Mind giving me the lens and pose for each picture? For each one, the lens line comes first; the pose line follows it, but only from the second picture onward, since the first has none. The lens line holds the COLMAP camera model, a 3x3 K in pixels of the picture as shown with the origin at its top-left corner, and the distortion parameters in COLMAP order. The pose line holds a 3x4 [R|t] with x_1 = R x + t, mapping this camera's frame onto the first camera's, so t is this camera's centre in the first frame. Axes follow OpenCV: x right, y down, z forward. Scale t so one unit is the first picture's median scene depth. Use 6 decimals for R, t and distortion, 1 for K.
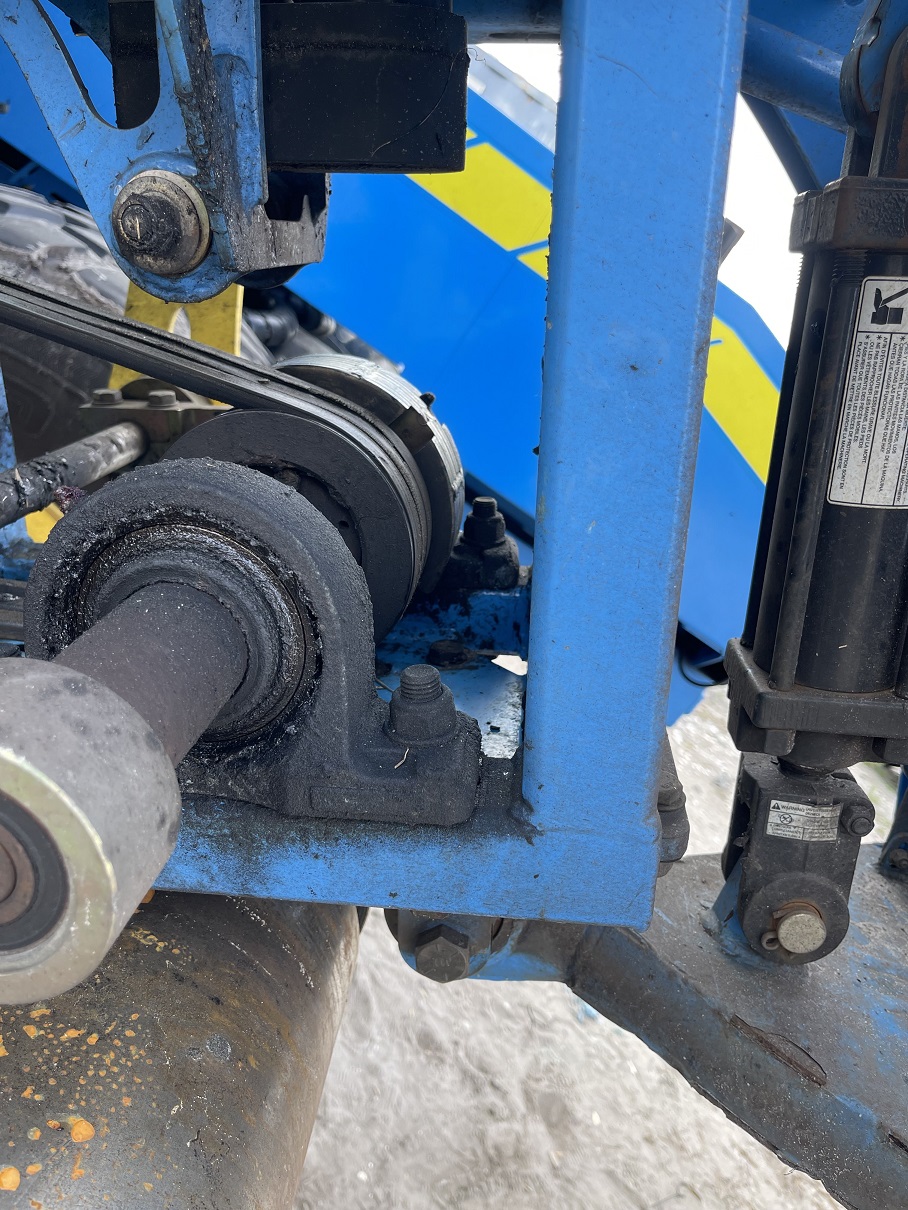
lens RADIAL K [[969.1, 0, 454.5], [0, 969.1, 602.1], [0, 0, 1]] dist [0.035361, -0.035787]
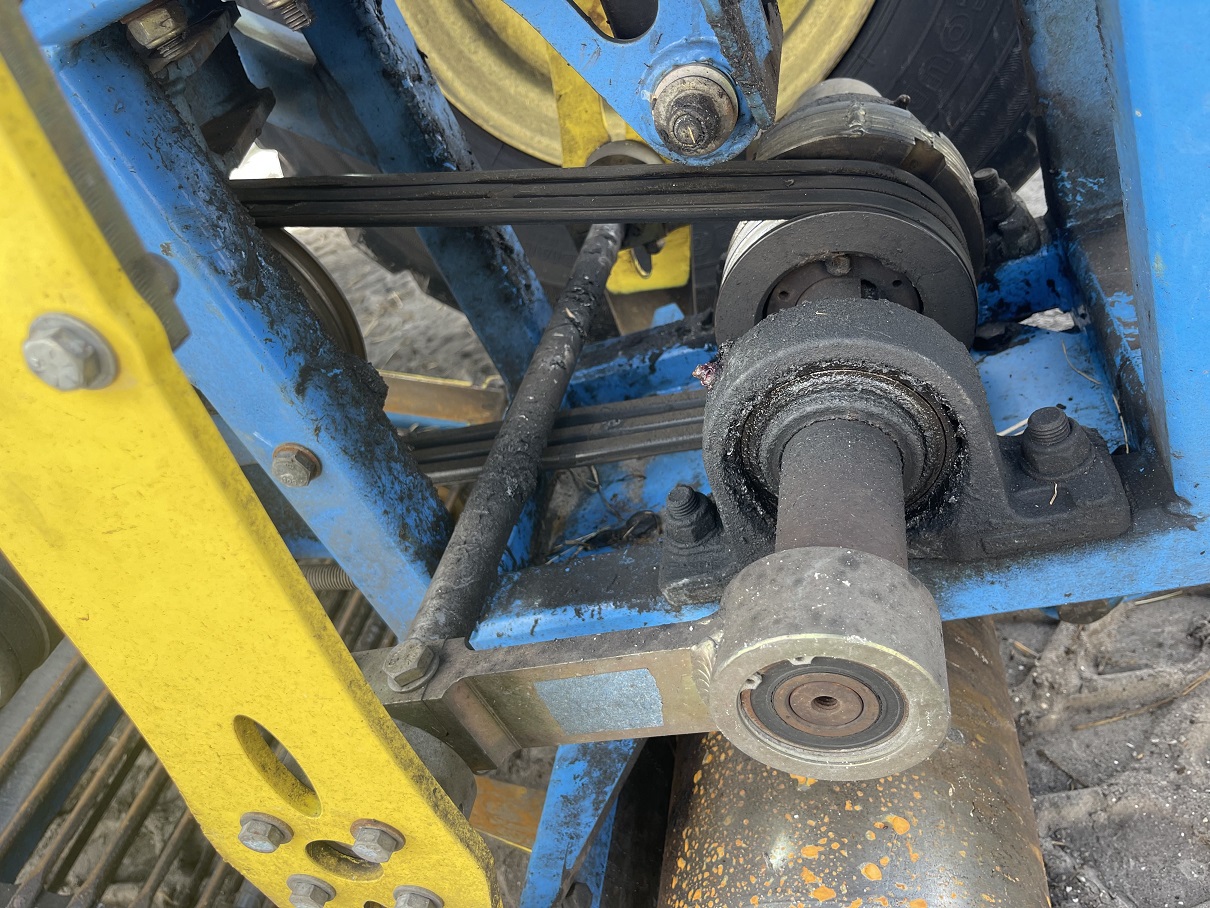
lens RADIAL K [[969.1, 0, 607.4], [0, 969.1, 455.1], [0, 0, 1]] dist [0.035361, -0.035787]
pose [[0.911202, -0.285798, -0.296698, -0.180916], [0.351142, 0.915452, 0.196587, -0.293515], [0.215429, -0.283314, 0.934518, -0.177236]]
